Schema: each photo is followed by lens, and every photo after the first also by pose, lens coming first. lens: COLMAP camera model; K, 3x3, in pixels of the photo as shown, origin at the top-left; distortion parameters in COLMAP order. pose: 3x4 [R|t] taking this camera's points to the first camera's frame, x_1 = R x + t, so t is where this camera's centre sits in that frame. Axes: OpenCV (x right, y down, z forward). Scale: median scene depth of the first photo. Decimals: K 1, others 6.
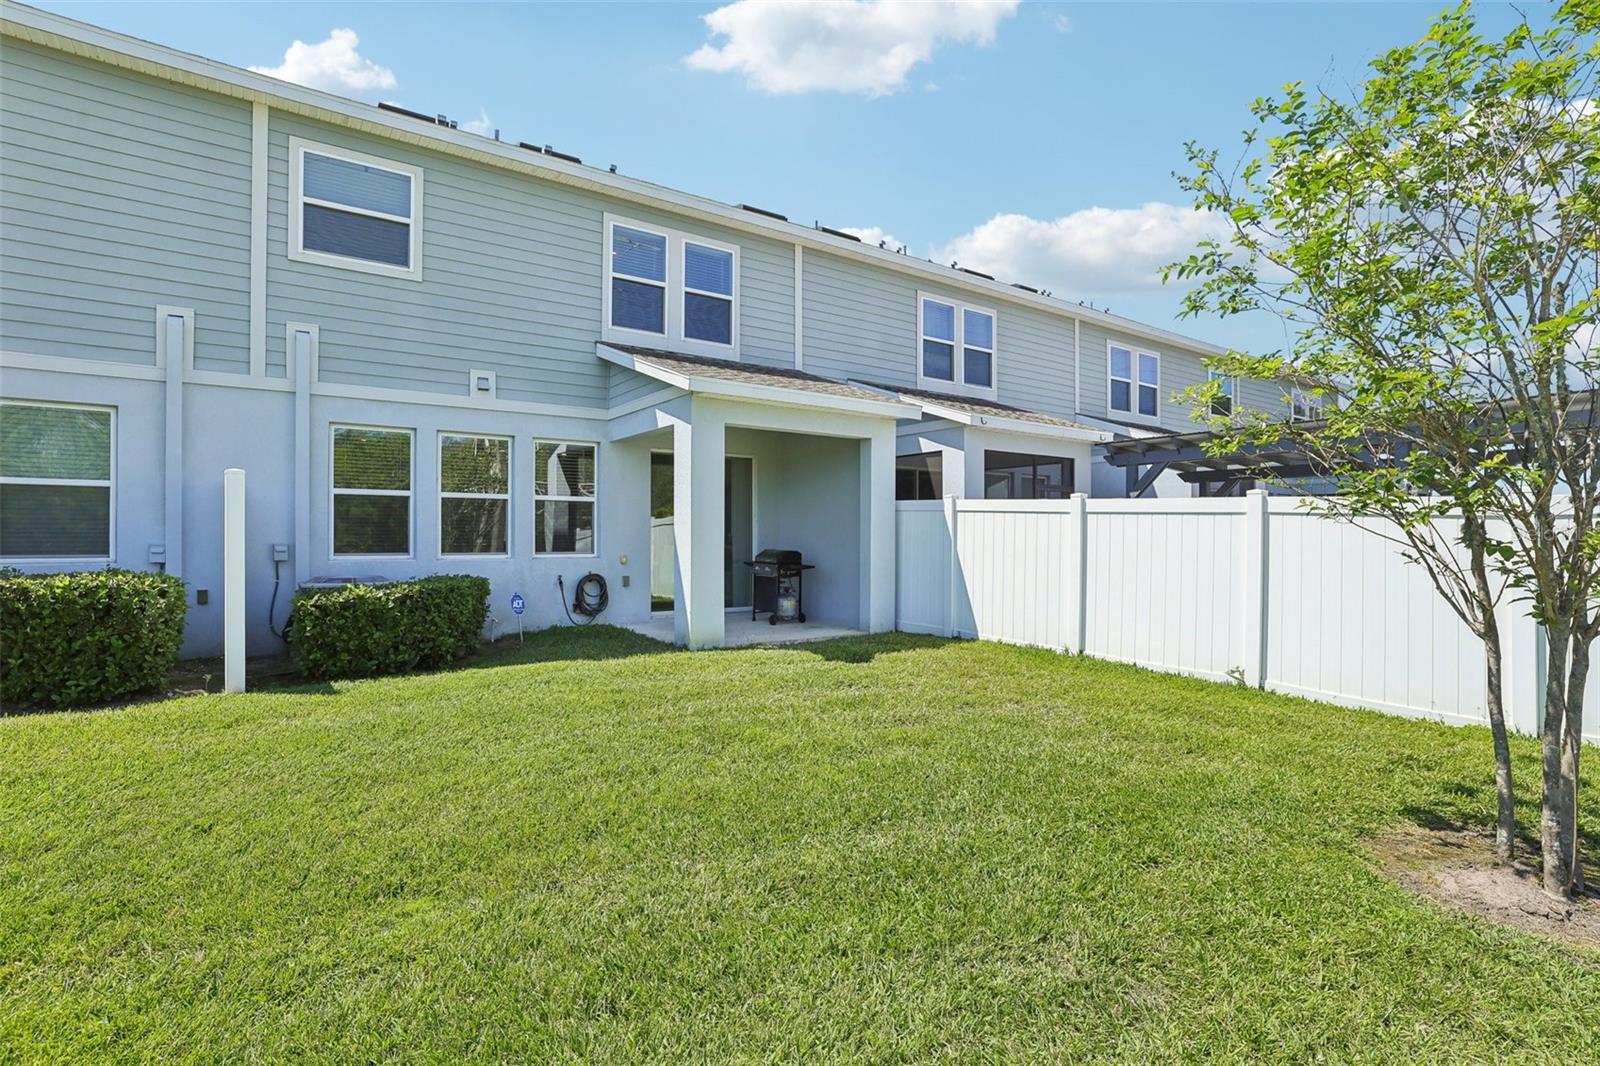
lens RADIAL K [[779.9, 0, 772.3], [0, 779.9, 541.8], [0, 0, 1]] dist [-0.008971, 0.002592]
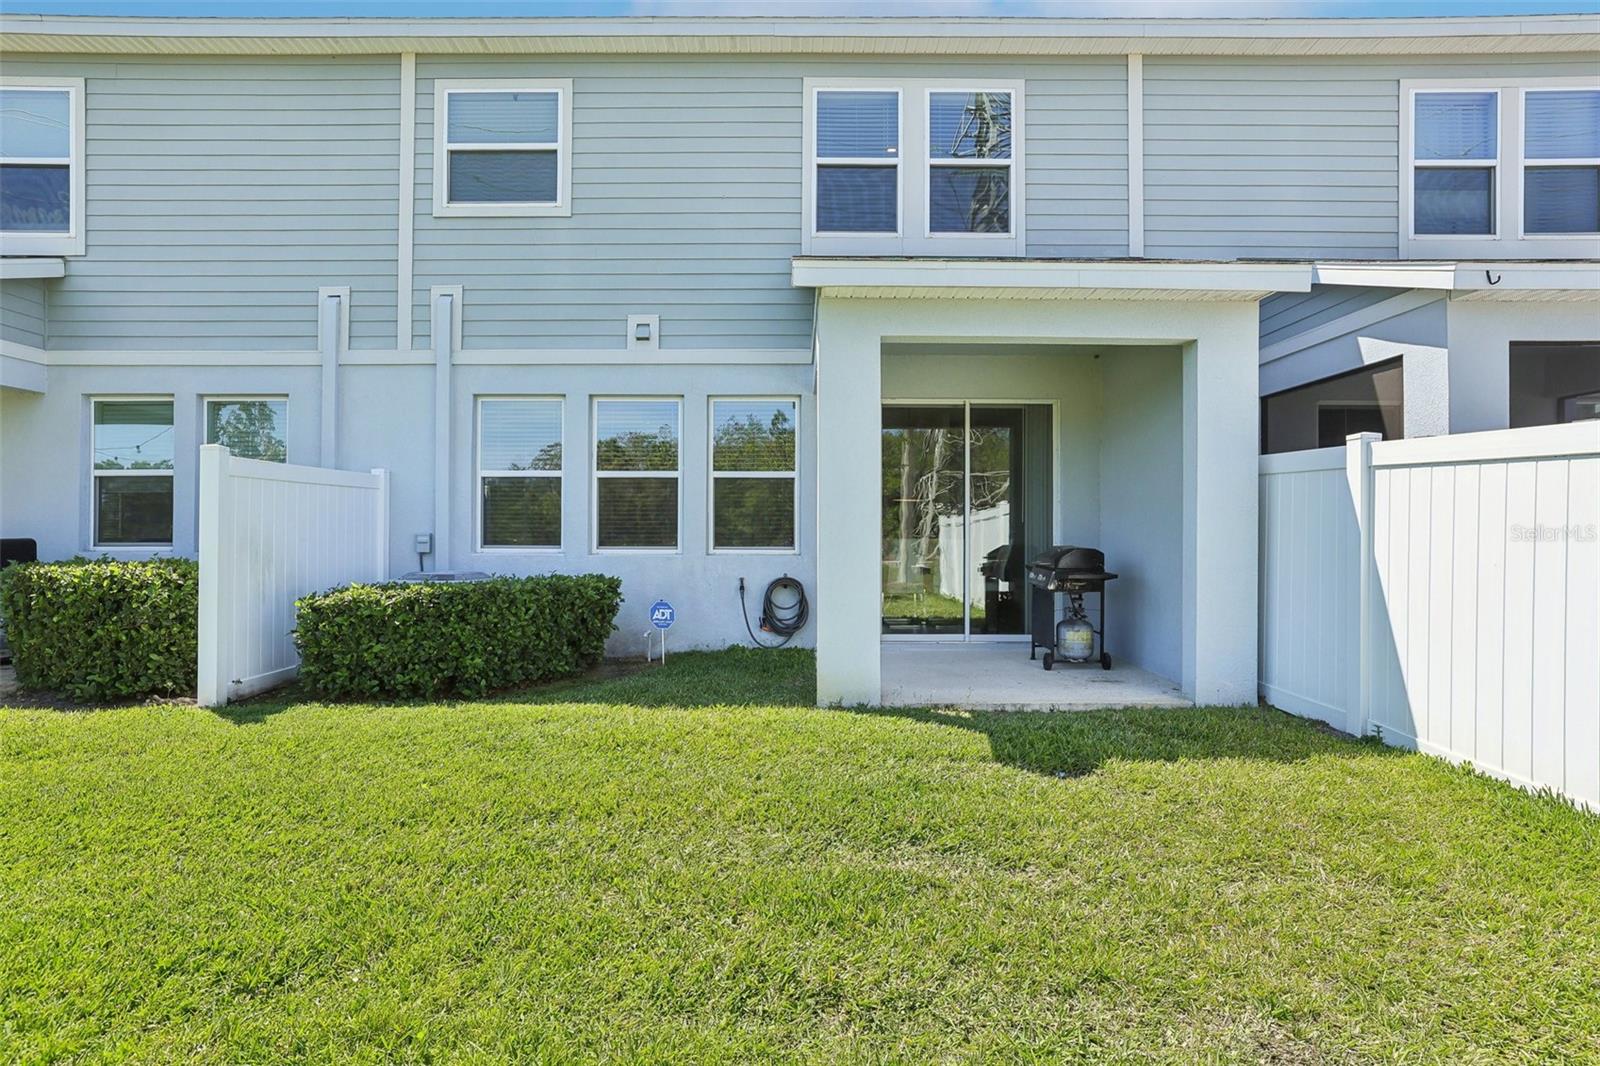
lens RADIAL K [[834.8, 0, 785.4], [0, 834.8, 531.8], [0, 0, 1]] dist [-0.018830, 0.012788]
pose [[0.825640, 0.000193, -0.564197, 0.225243], [-0.004806, 0.999966, -0.006690, 0.004225], [0.564177, 0.008235, 0.825613, 0.389420]]
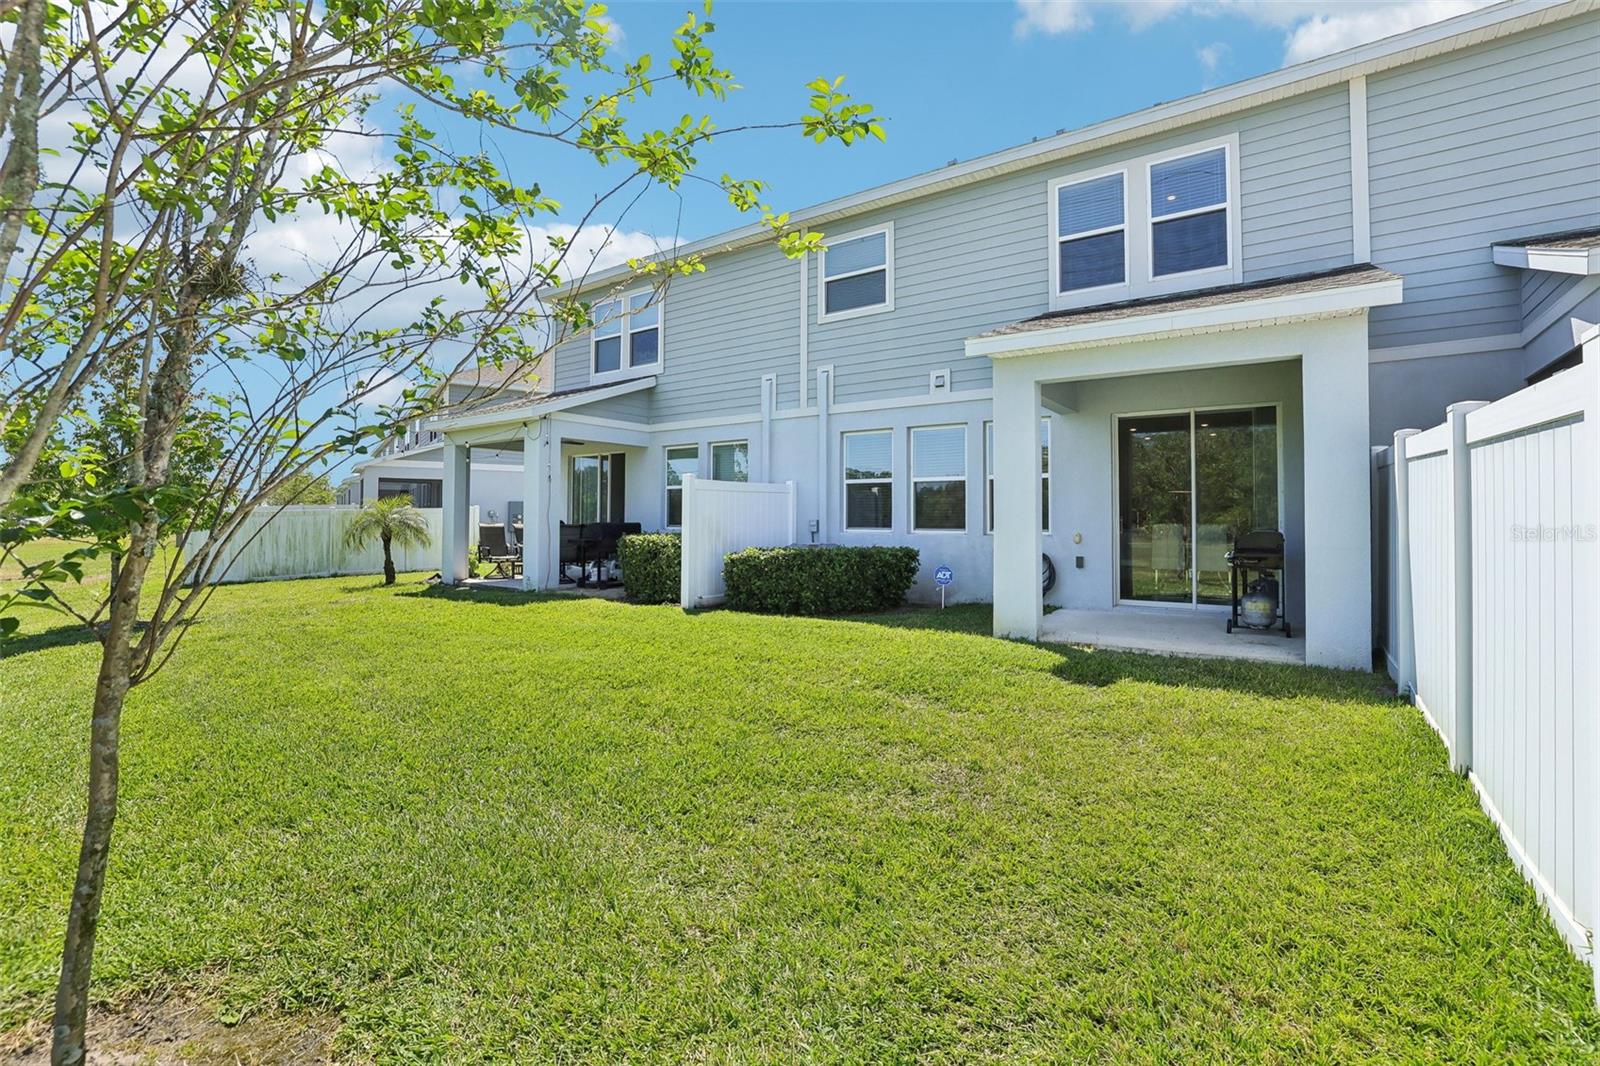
lens RADIAL K [[710.8, 0, 805.0], [0, 710.8, 508.1], [0, 0, 1]] dist [-0.030625, 0.011285]
pose [[0.367007, -0.015346, -0.930092, 0.530426], [-0.006271, 0.999800, -0.018971, 0.005236], [0.930197, 0.012795, 0.366837, 0.437218]]
